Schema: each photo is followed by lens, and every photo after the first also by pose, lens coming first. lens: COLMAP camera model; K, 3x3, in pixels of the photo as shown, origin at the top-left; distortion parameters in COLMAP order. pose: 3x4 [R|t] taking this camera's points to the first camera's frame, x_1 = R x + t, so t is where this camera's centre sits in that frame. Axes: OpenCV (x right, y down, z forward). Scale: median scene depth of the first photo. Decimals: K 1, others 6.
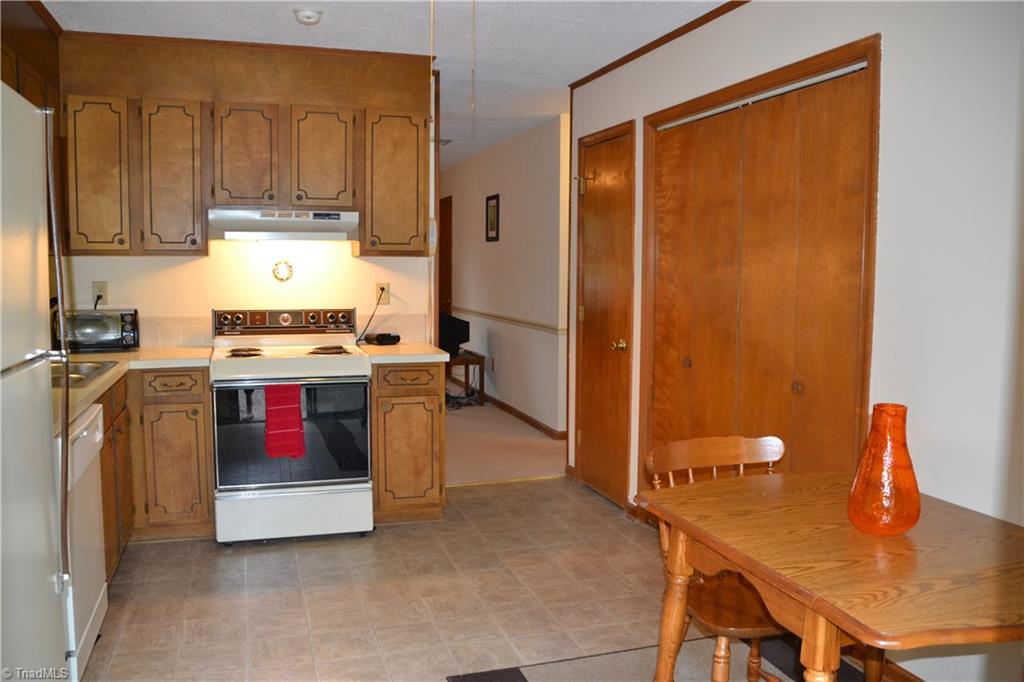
lens RADIAL K [[804.1, 0, 512.0], [0, 804.1, 341.0], [0, 0, 1]] dist [-0.163931, 0.102129]
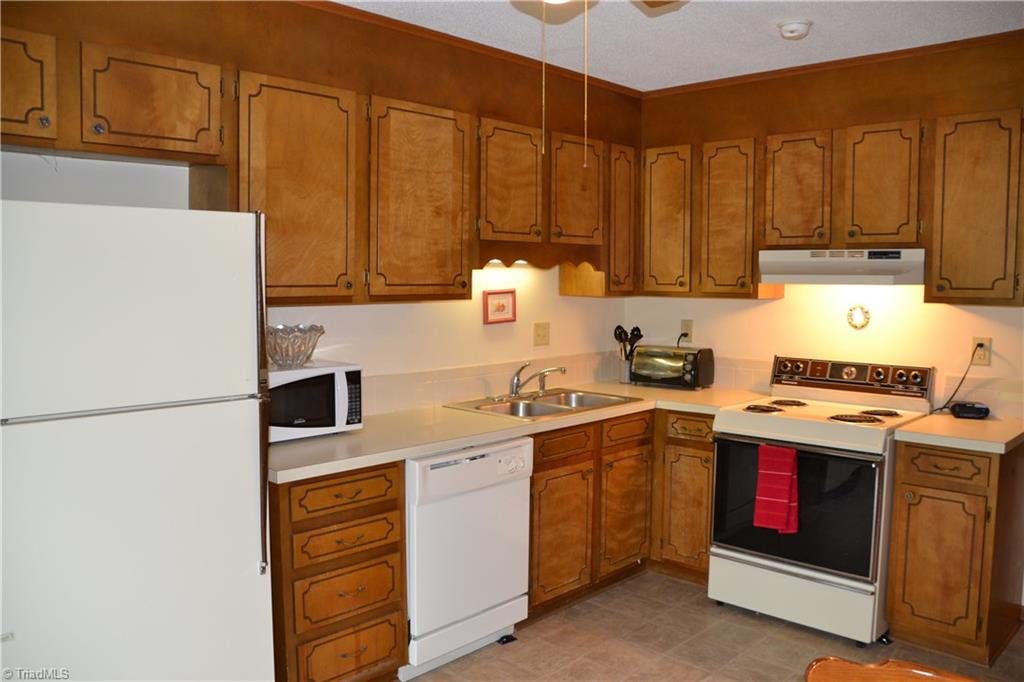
lens RADIAL K [[804.1, 0, 512.0], [0, 804.1, 341.0], [0, 0, 1]] dist [-0.163931, 0.102129]
pose [[0.469260, 0.060581, -0.880980, 0.312309], [-0.083094, 0.996247, 0.024247, -0.055622], [0.879142, 0.061826, 0.472532, 0.282576]]
